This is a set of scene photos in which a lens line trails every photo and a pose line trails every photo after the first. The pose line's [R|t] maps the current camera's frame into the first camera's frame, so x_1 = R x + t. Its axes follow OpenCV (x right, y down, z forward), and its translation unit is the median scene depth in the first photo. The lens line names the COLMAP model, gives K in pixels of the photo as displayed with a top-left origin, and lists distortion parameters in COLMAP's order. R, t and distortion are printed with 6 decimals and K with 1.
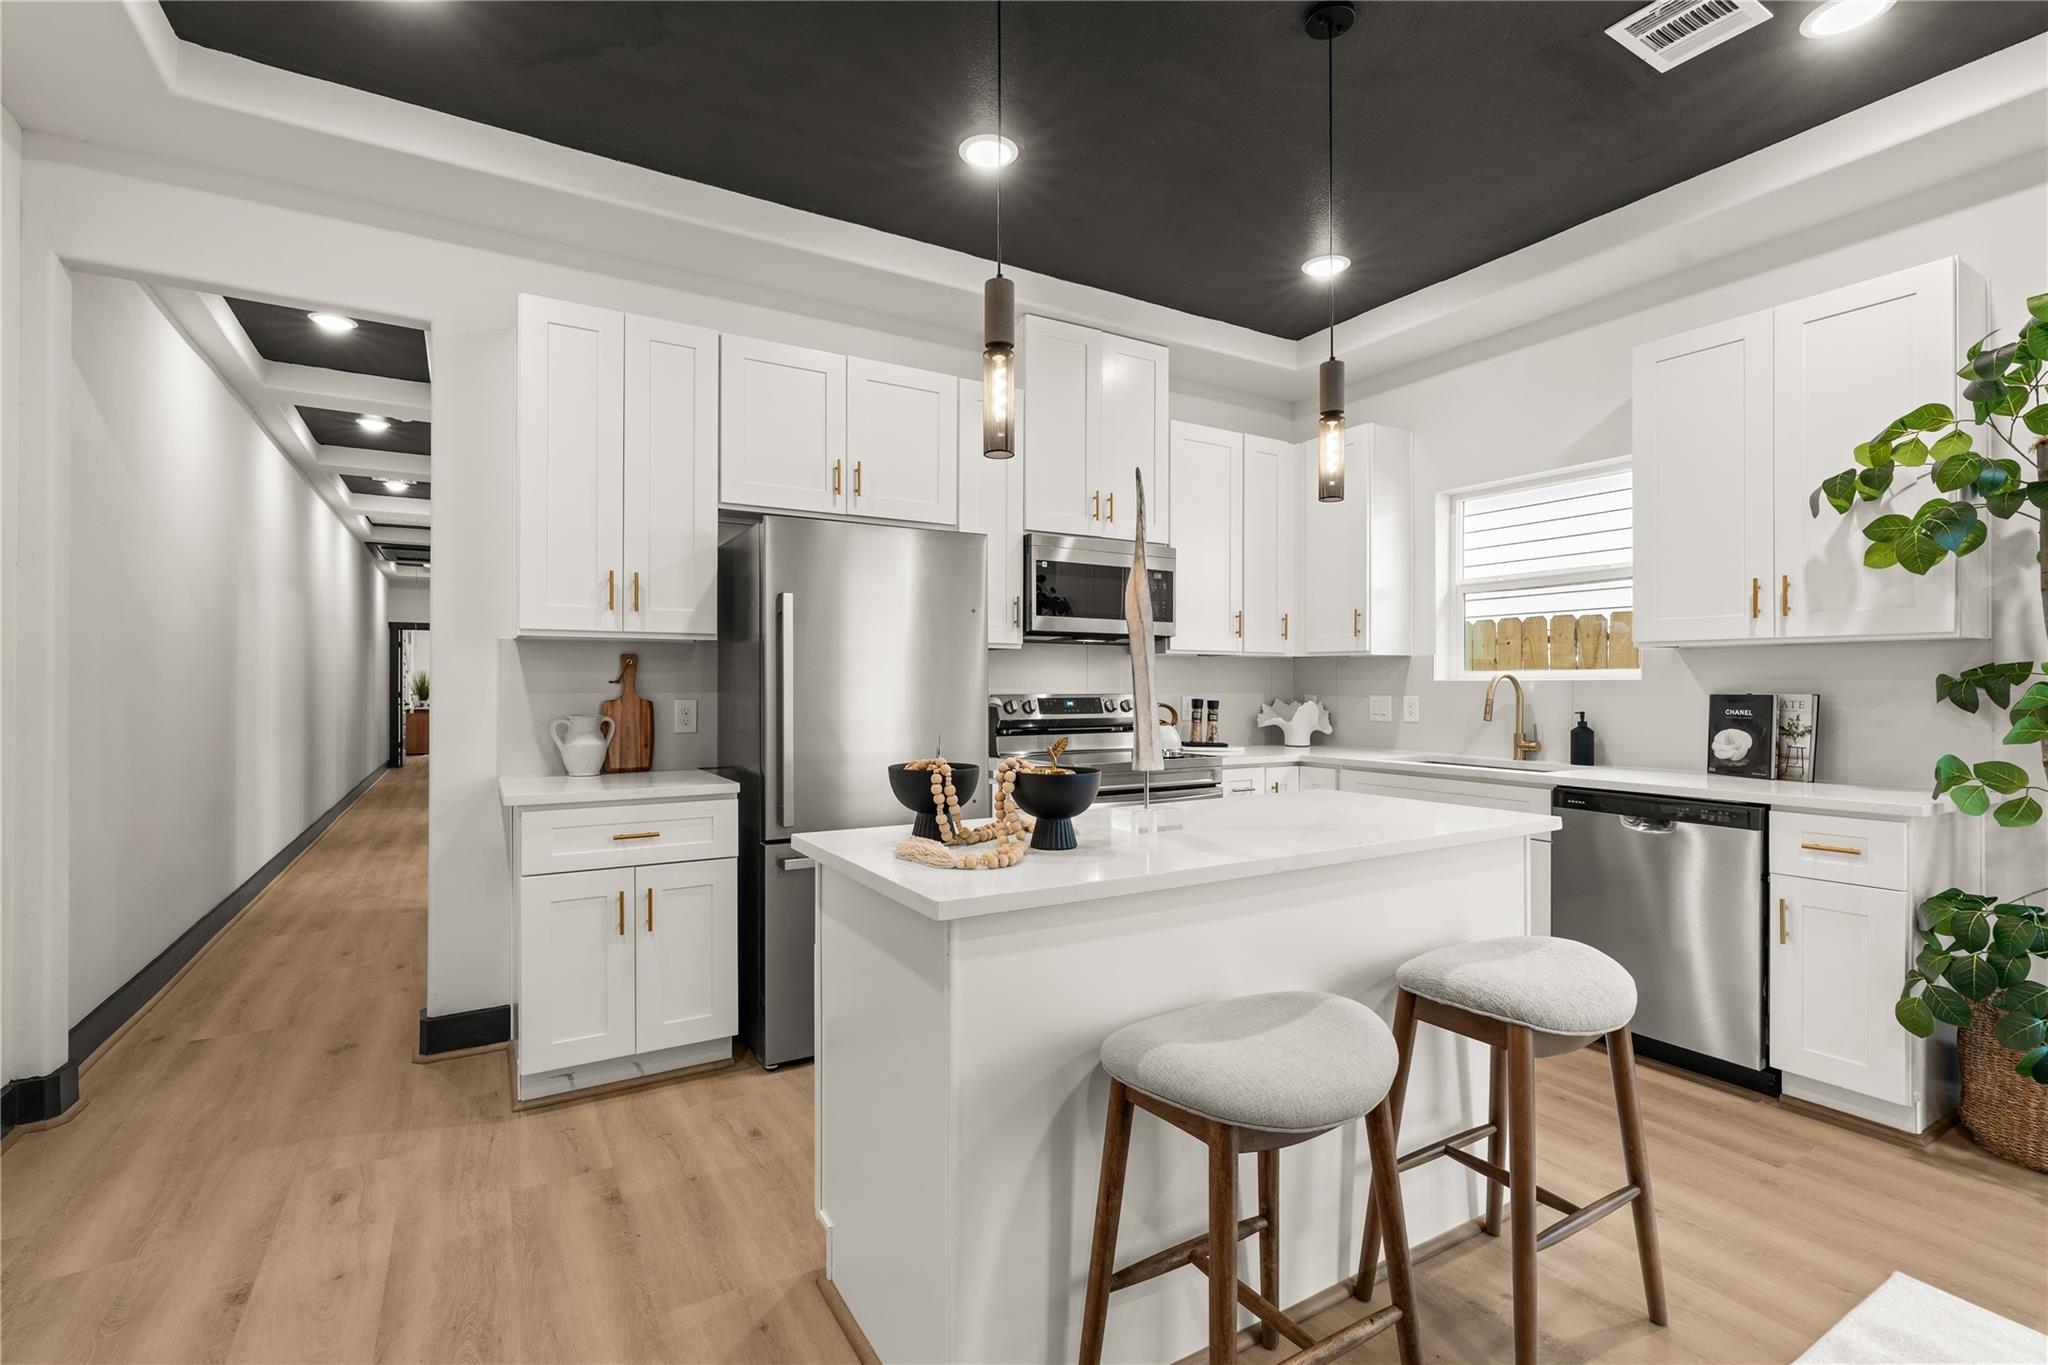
lens RADIAL K [[919.2, 0, 1024.1], [0, 919.2, 681.8], [0, 0, 1]] dist [-0.008169, 0.002126]
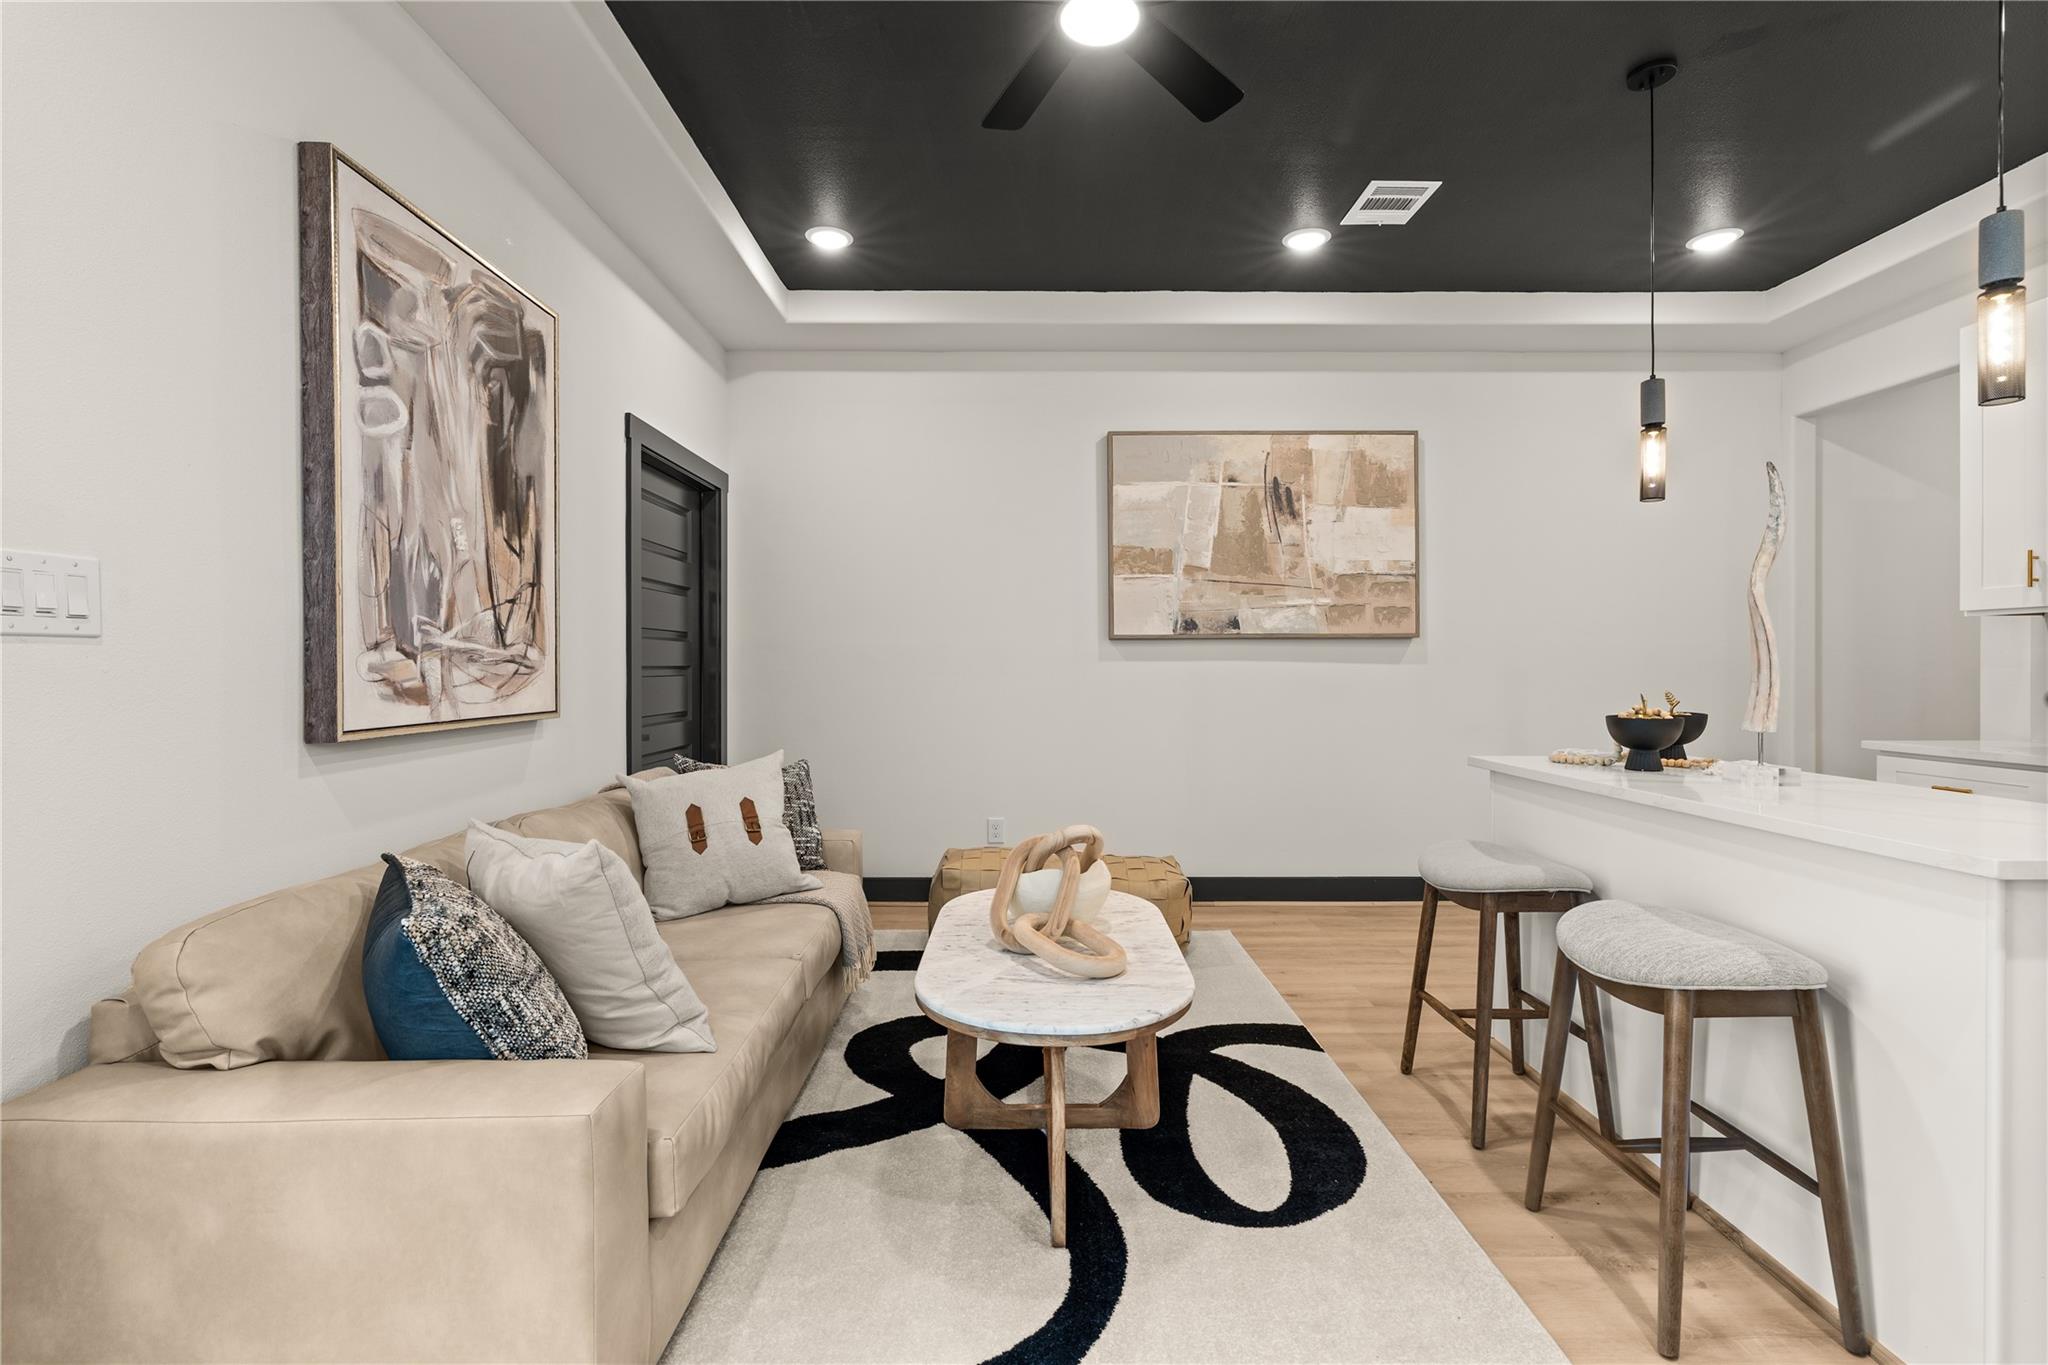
lens RADIAL K [[920.9, 0, 1026.0], [0, 920.9, 669.4], [0, 0, 1]] dist [-0.006277, 0.001038]
pose [[-0.509929, 0.003923, -0.860208, 1.001424], [0.006317, 0.999980, 0.000815, 0.008089], [0.860193, -0.005018, -0.509943, 0.512089]]
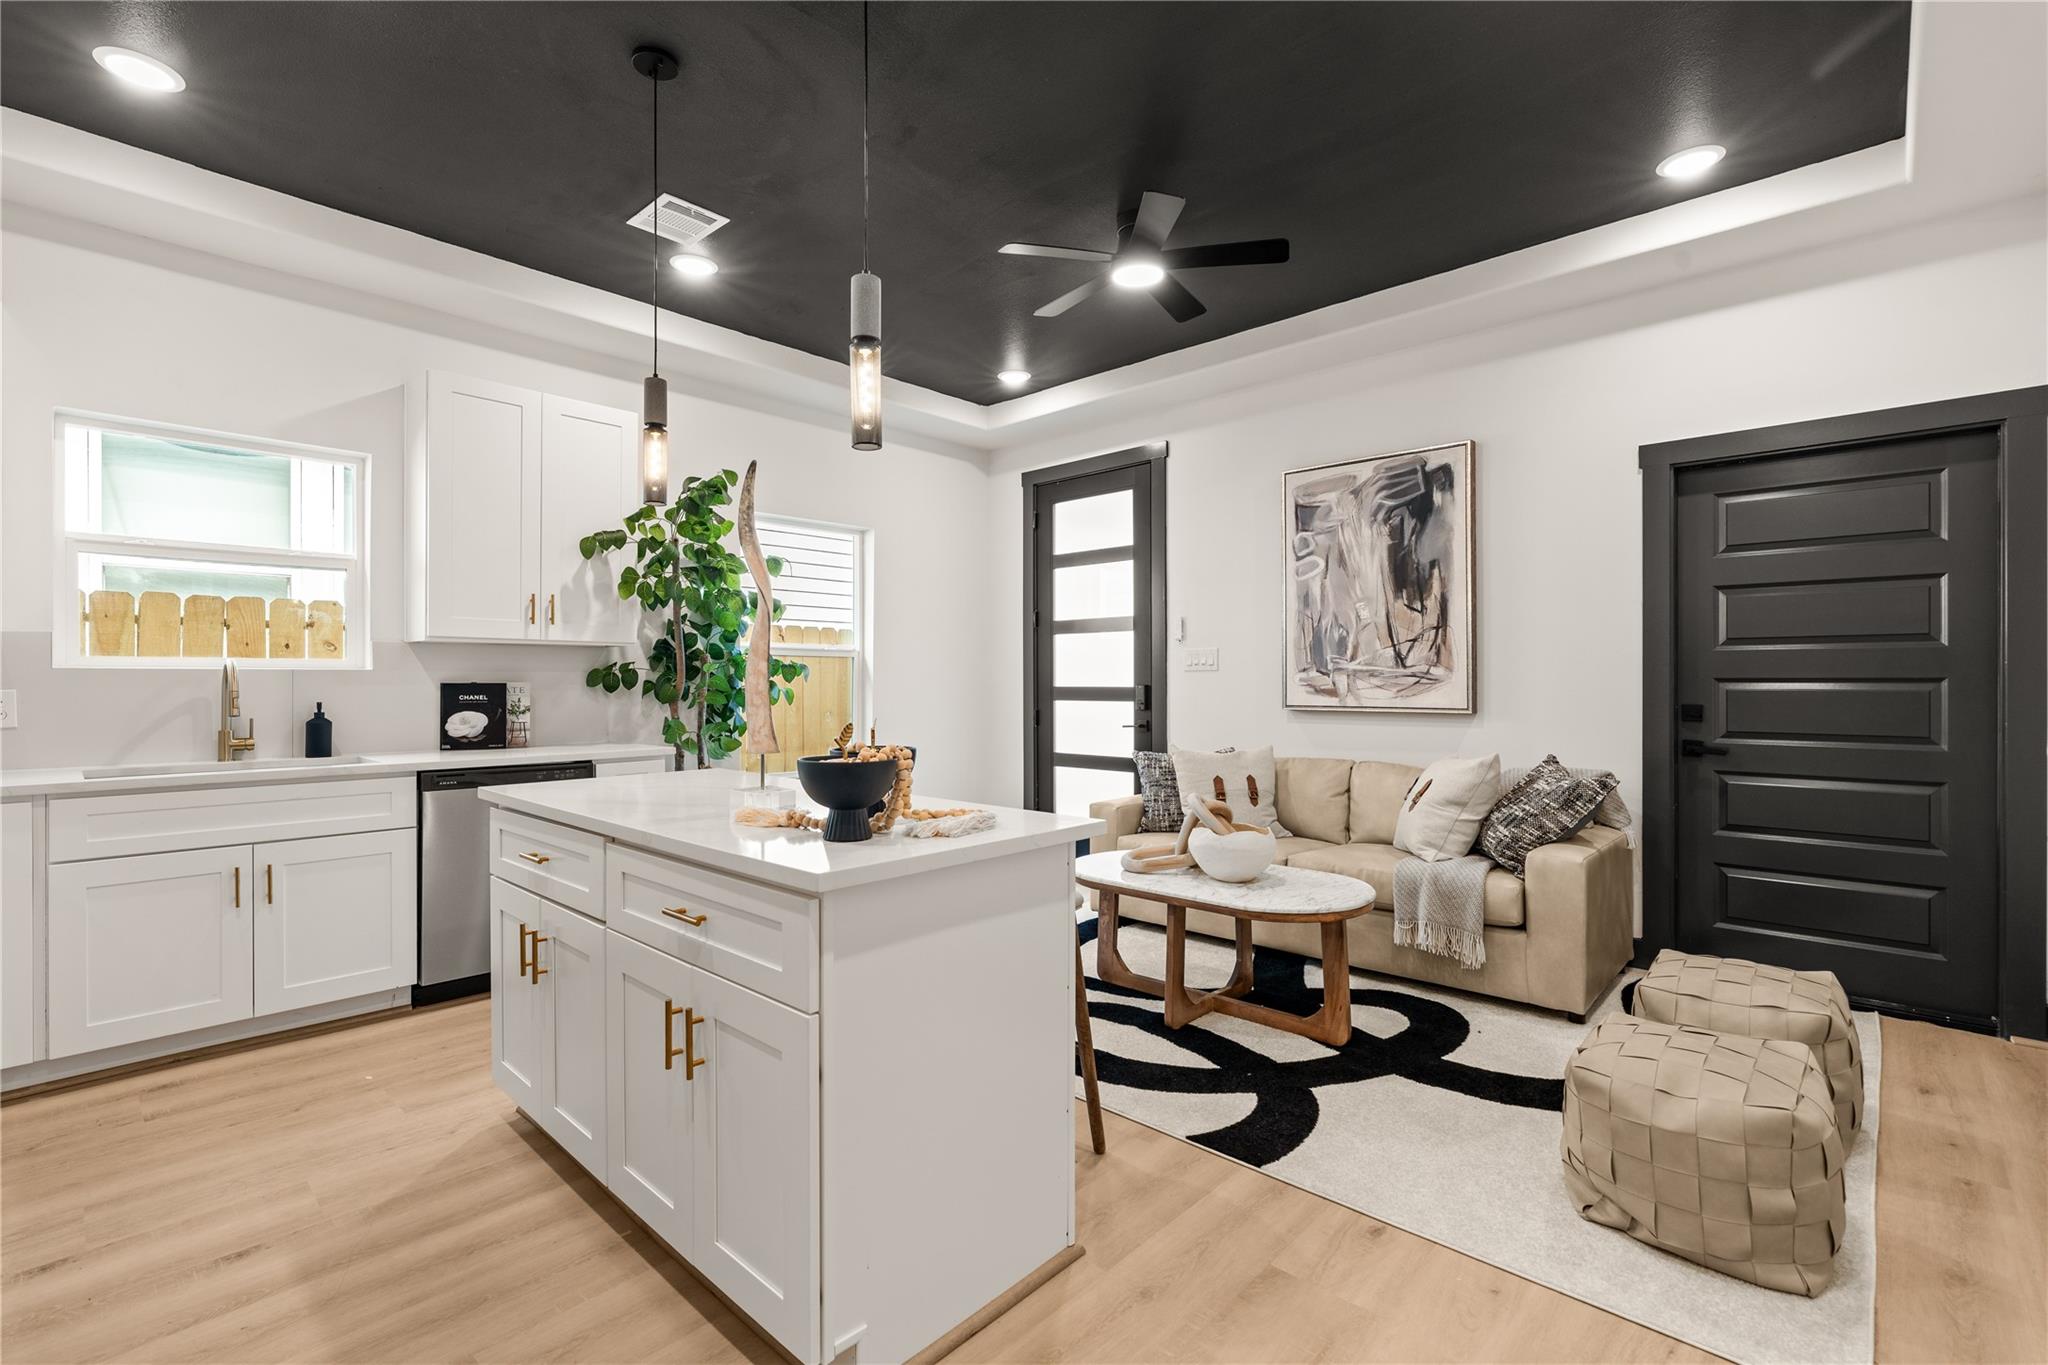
lens RADIAL K [[919.2, 0, 1024.1], [0, 919.2, 681.8], [0, 0, 1]] dist [-0.008169, 0.002126]
pose [[-0.277719, -0.003025, 0.960657, -0.613945], [-0.003961, 0.999990, 0.002004, 0.007091], [-0.960654, -0.003248, -0.277729, 0.644089]]
